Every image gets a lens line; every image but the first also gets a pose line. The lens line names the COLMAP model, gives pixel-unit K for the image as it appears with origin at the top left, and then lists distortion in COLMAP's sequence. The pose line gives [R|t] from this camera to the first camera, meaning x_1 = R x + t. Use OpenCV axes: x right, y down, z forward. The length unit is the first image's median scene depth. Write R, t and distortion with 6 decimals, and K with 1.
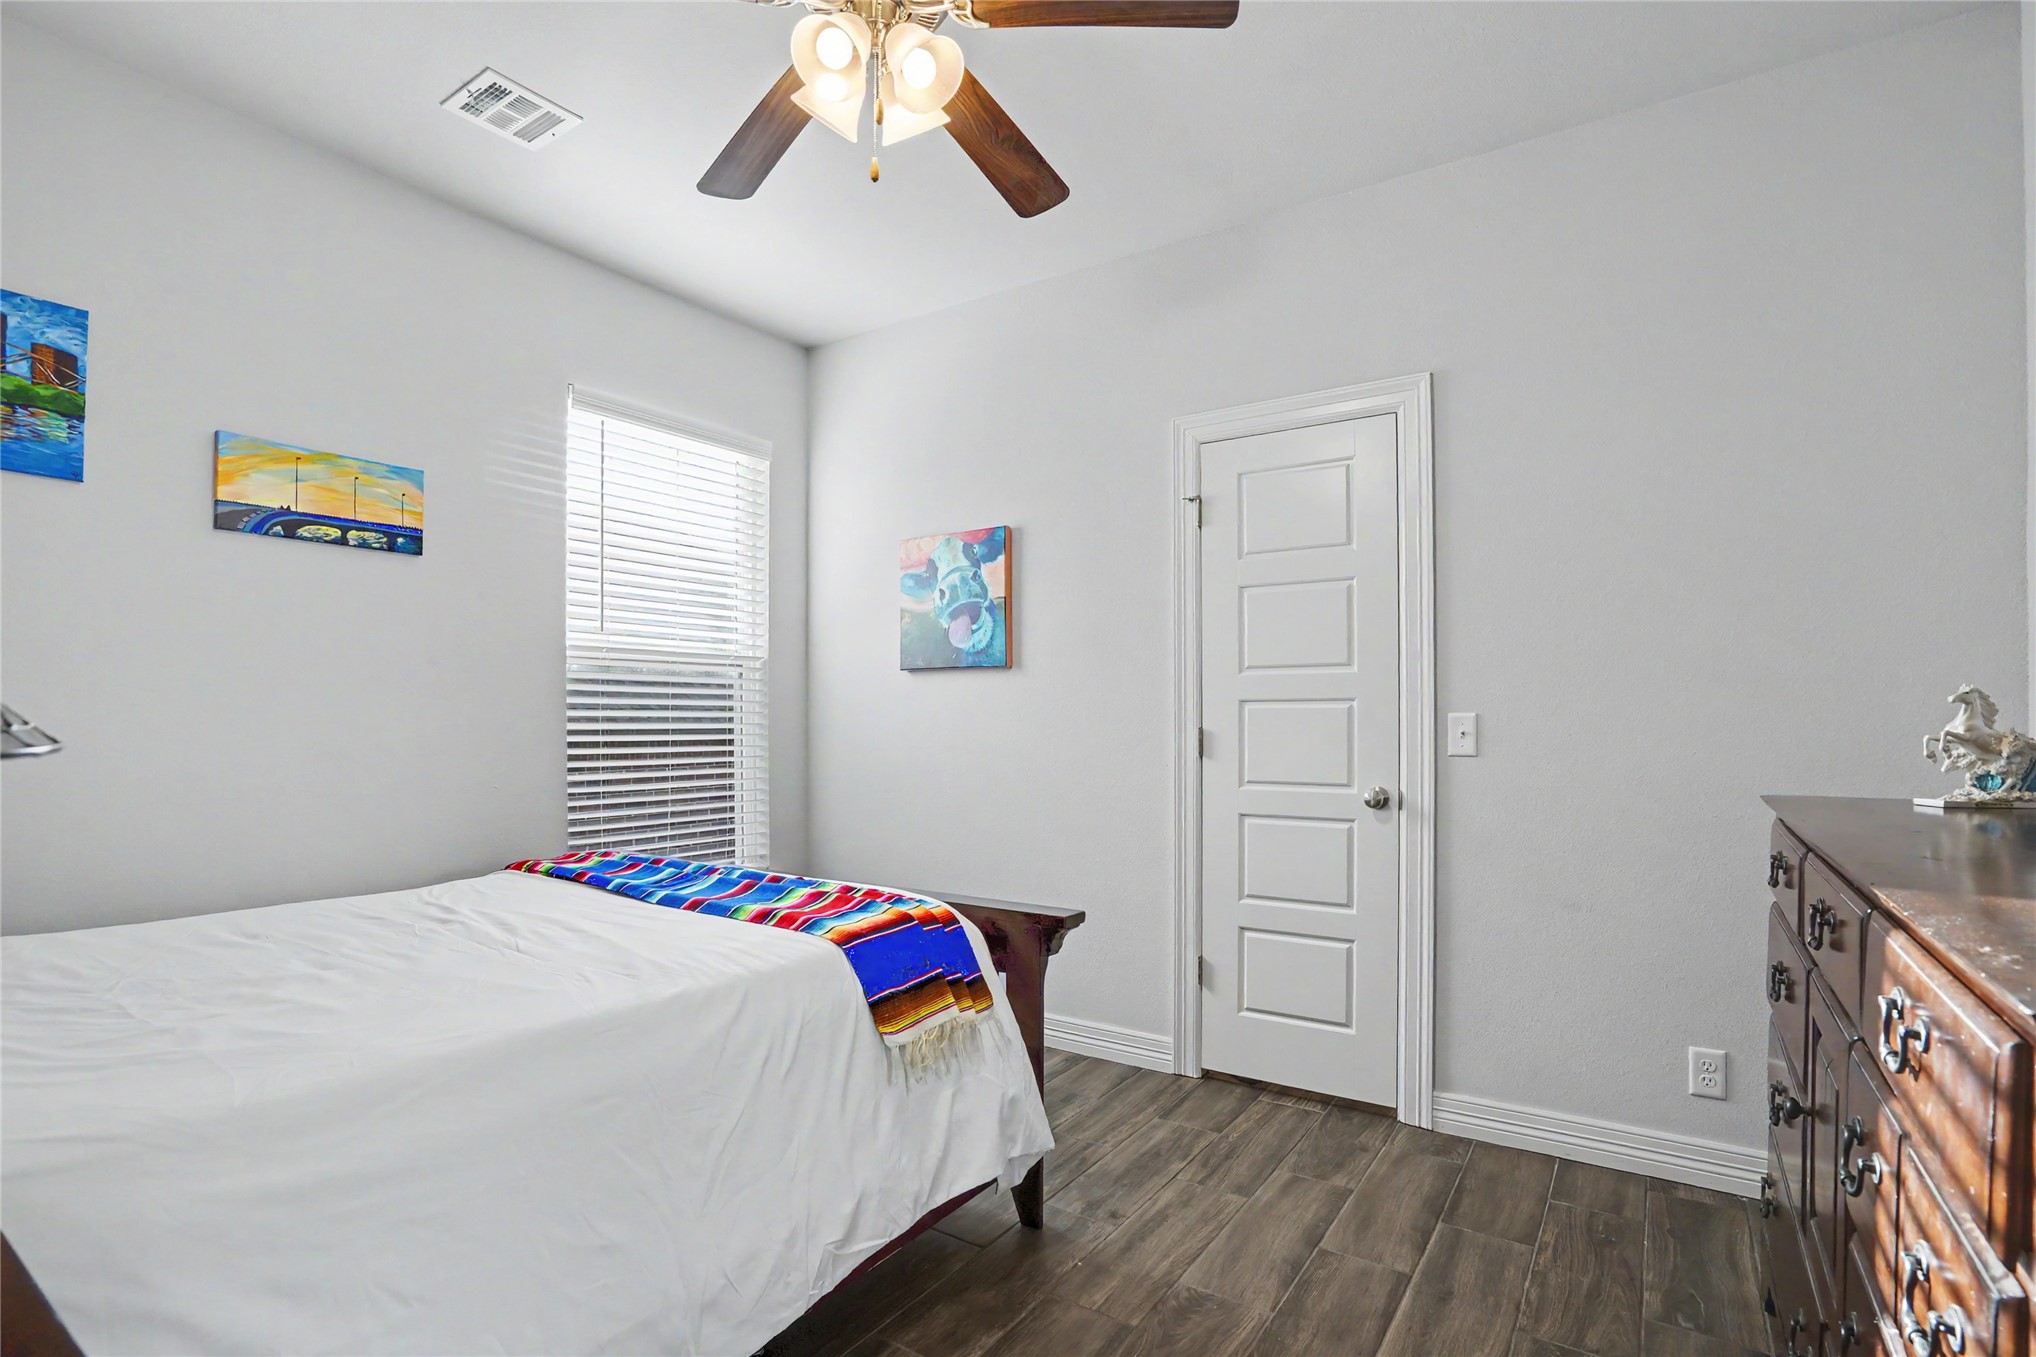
lens RADIAL K [[966.8, 0, 1021.7], [0, 966.8, 688.4], [0, 0, 1]] dist [-0.057837, 0.024534]
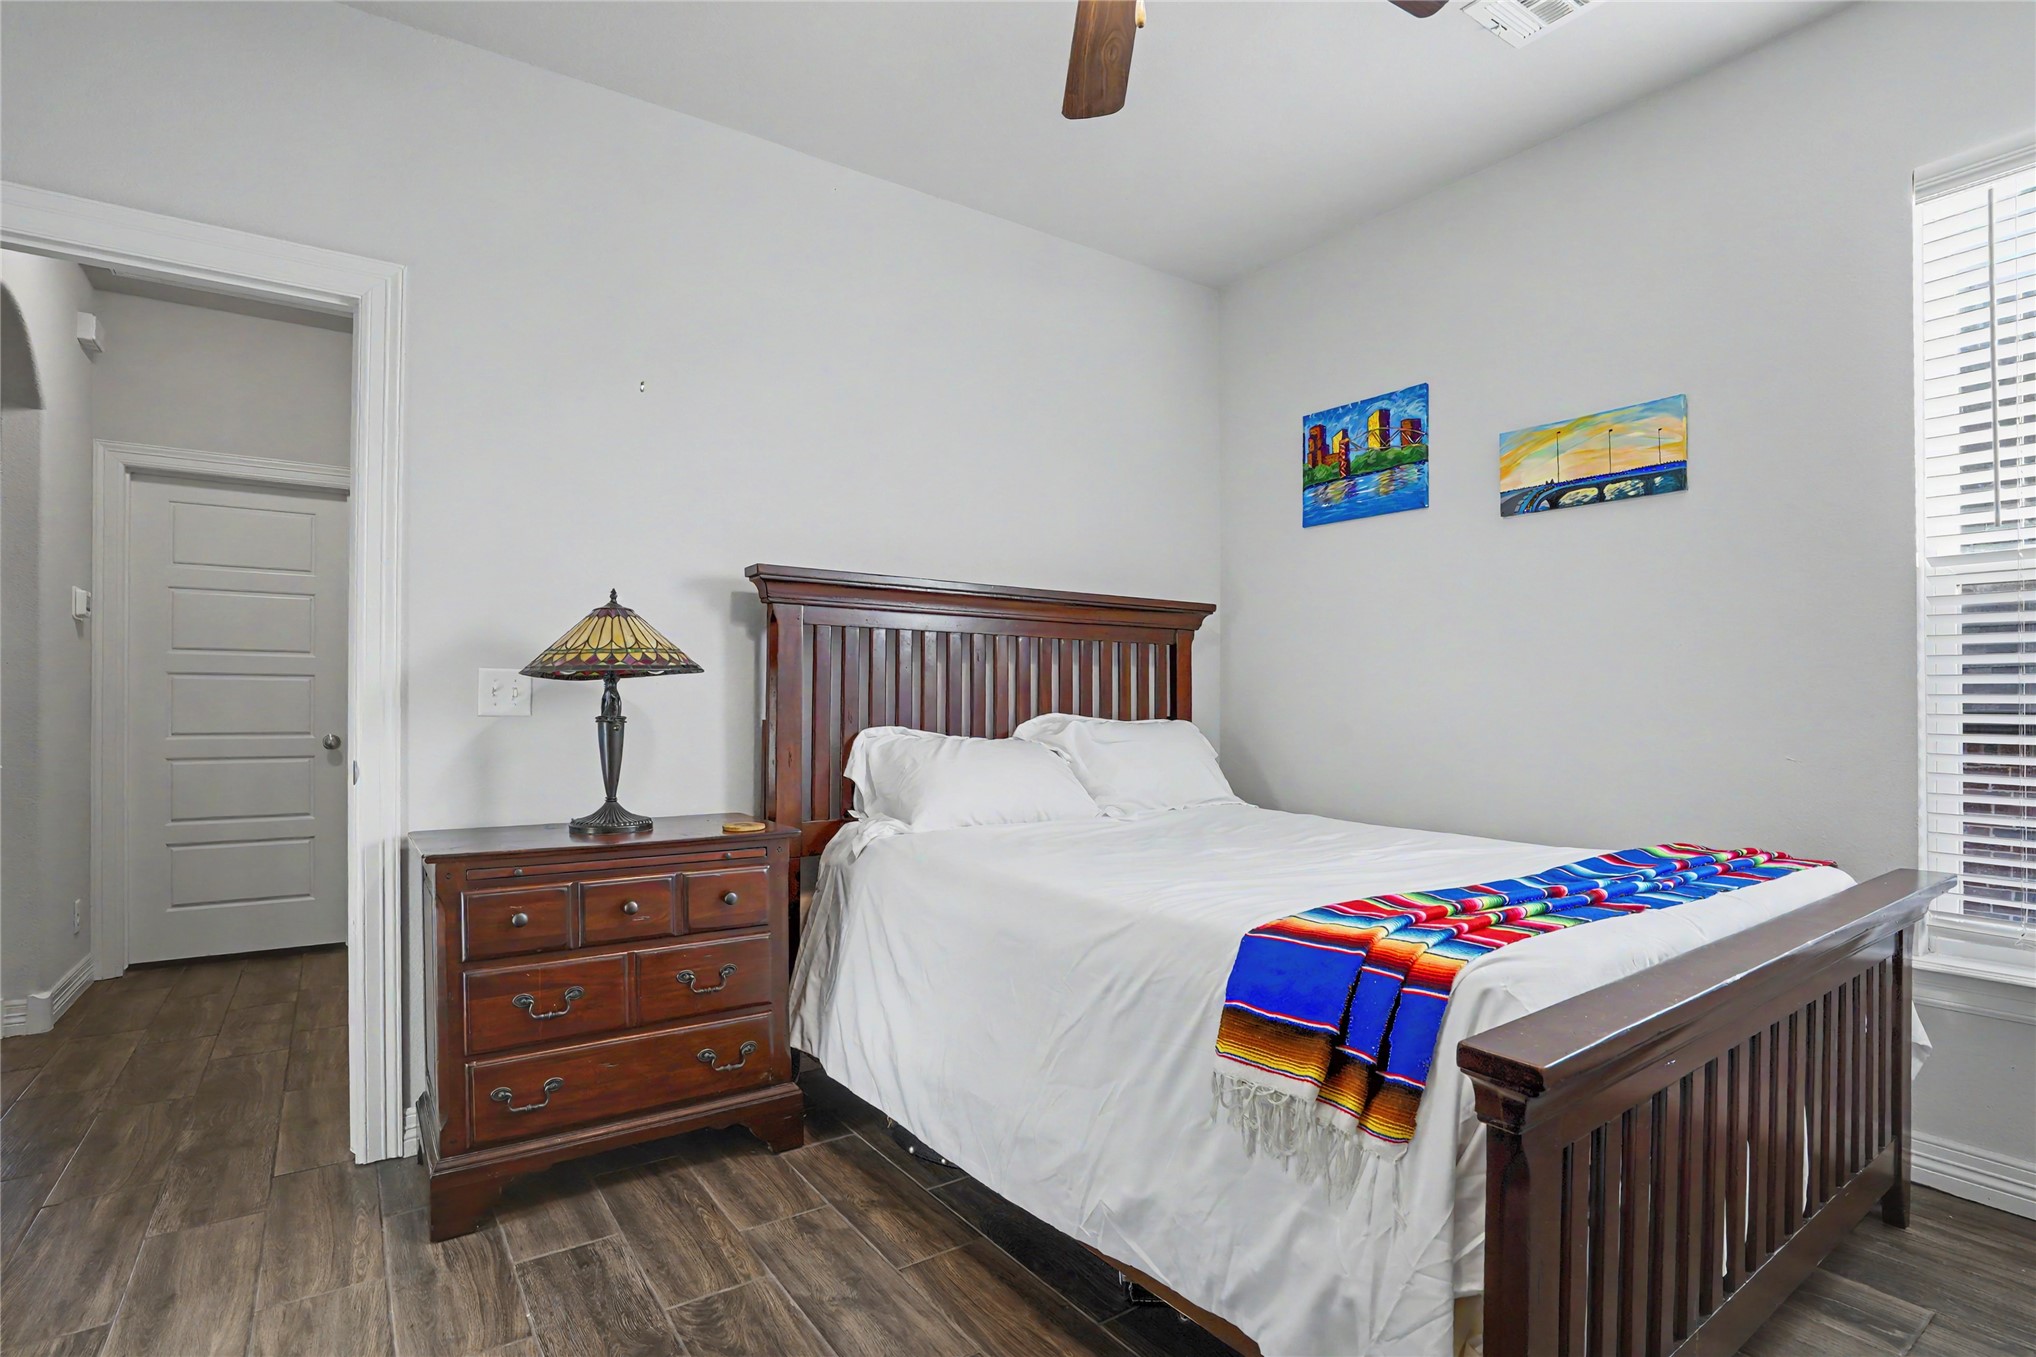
lens RADIAL K [[973.8, 0, 1020.6], [0, 973.8, 684.1], [0, 0, 1]] dist [-0.065215, 0.026138]
pose [[-0.345313, -0.015252, -0.938364, 0.467181], [0.028657, 0.999230, -0.026787, 0.054401], [0.938050, -0.036141, -0.344610, 0.805718]]
